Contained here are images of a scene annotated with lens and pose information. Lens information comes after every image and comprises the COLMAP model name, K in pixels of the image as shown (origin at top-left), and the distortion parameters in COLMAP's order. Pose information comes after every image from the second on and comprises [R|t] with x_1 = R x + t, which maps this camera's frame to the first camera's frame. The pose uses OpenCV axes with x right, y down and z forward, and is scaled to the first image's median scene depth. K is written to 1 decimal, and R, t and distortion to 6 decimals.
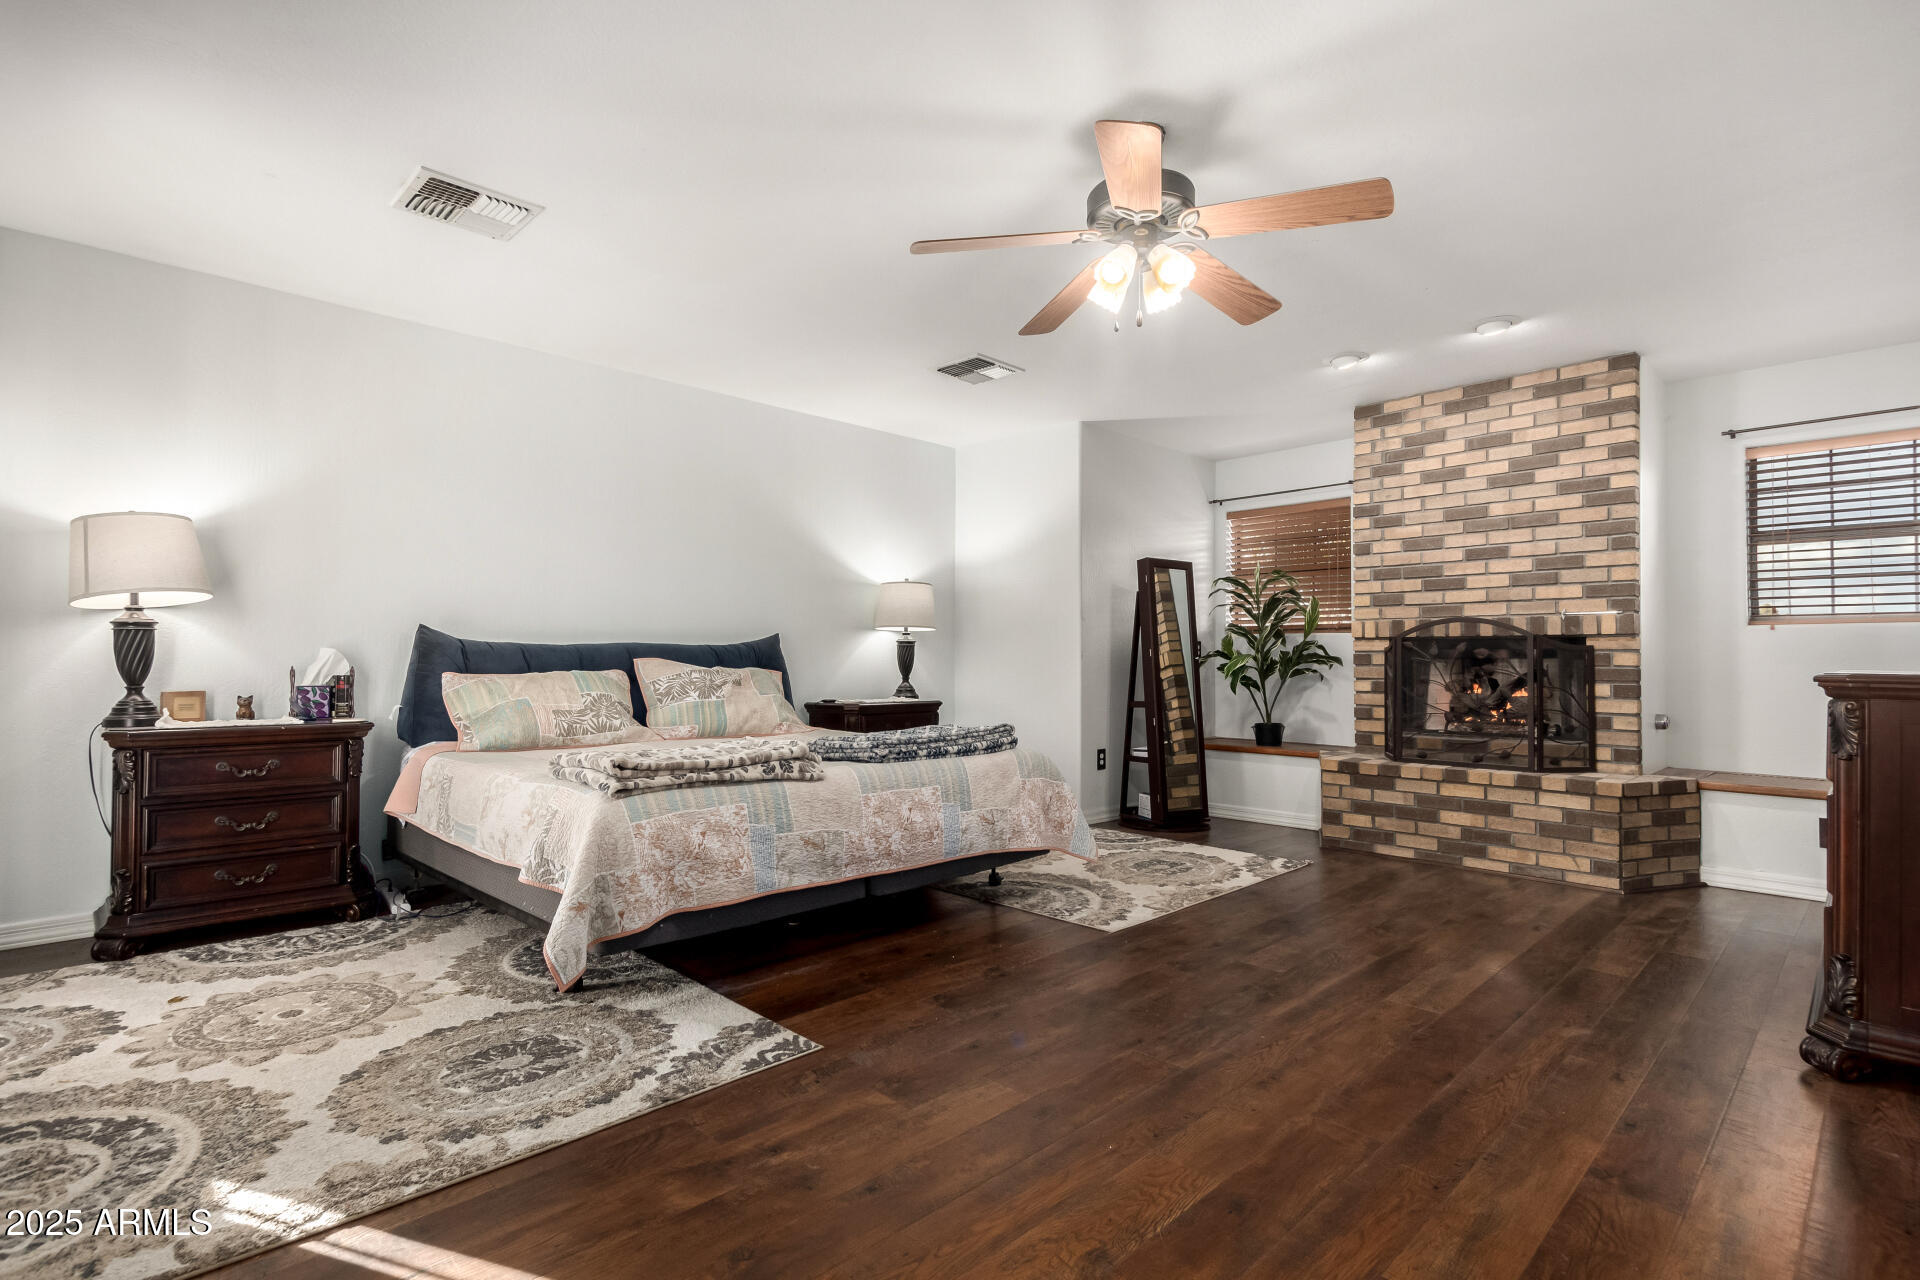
lens RADIAL K [[915.7, 0, 952.4], [0, 915.7, 640.0], [0, 0, 1]] dist [0.016088, -0.003669]
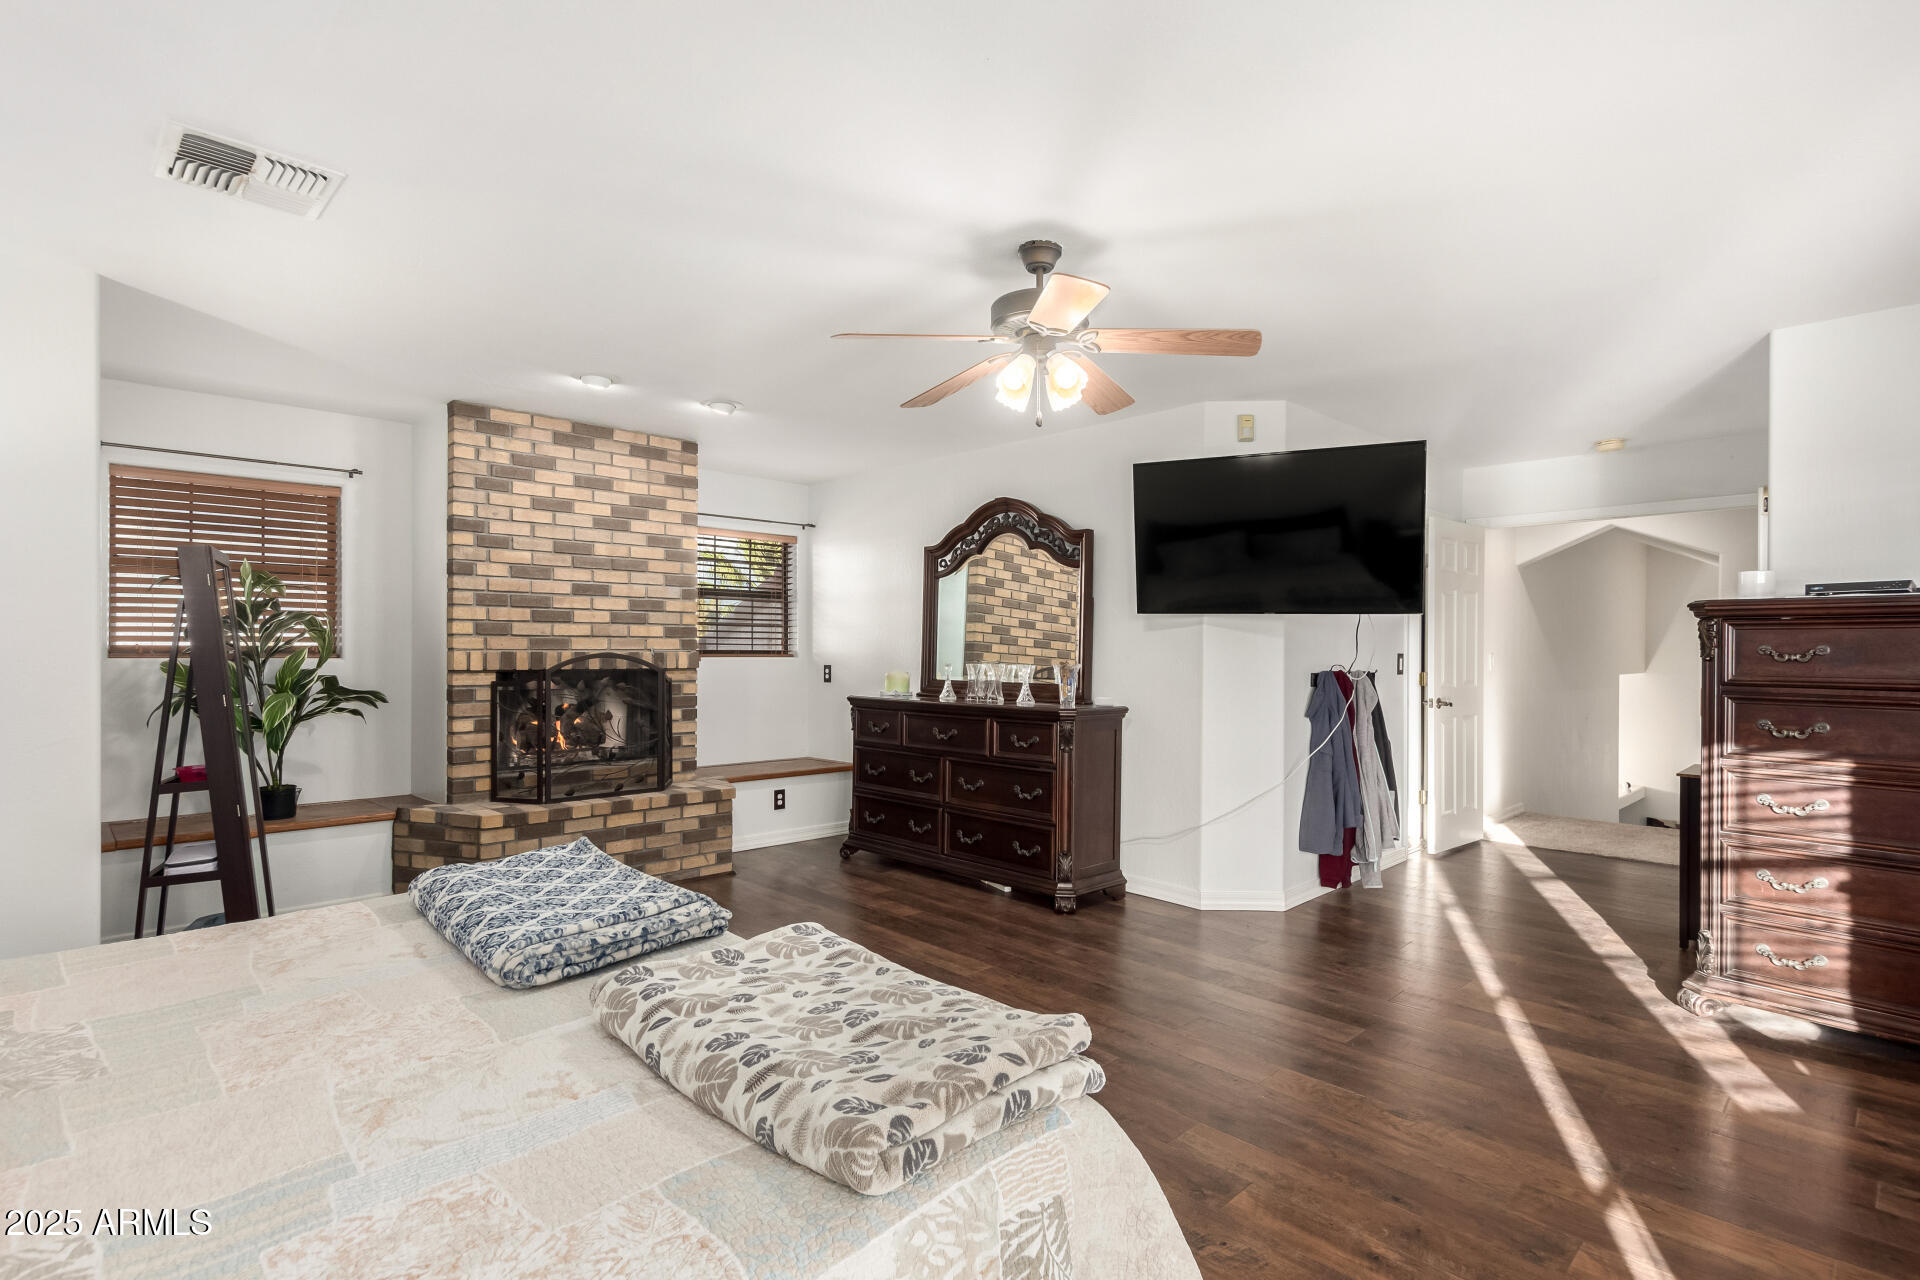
lens RADIAL K [[935.6, 0, 956.1], [0, 935.6, 645.4], [0, 0, 1]] dist [-0.027602, 0.001611]
pose [[-0.020640, -0.001568, 0.999786, -0.523164], [-0.026514, 0.999648, 0.001020, -0.046642], [-0.999435, -0.026488, -0.020674, 0.656383]]
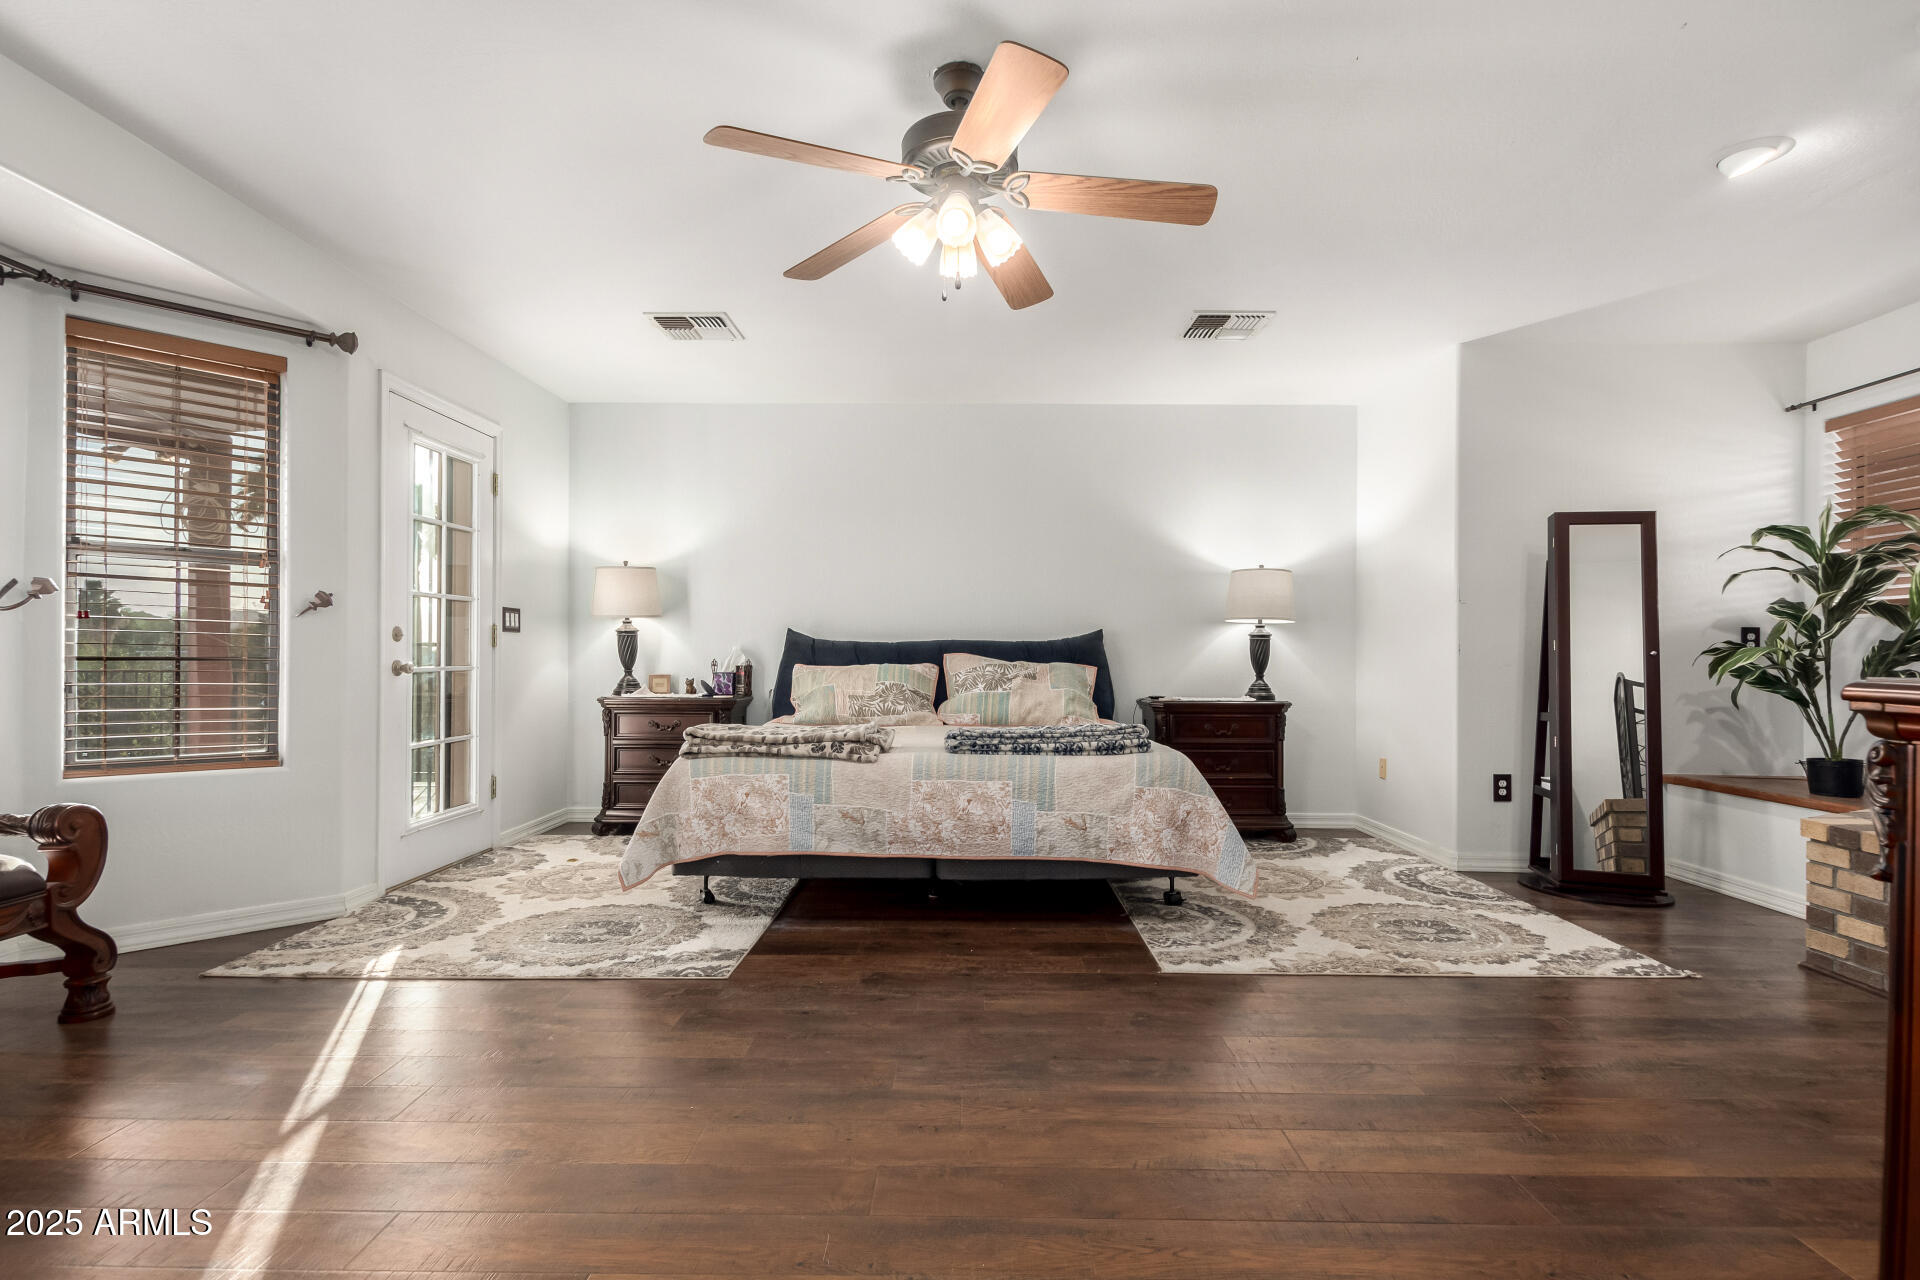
lens RADIAL K [[915.7, 0, 955.0], [0, 915.7, 649.9], [0, 0, 1]] dist [0.016088, -0.003669]
pose [[0.710358, -0.003619, -0.703831, 0.489117], [0.013745, 0.999867, 0.008732, 0.005837], [0.703706, -0.015877, 0.710313, 0.197750]]
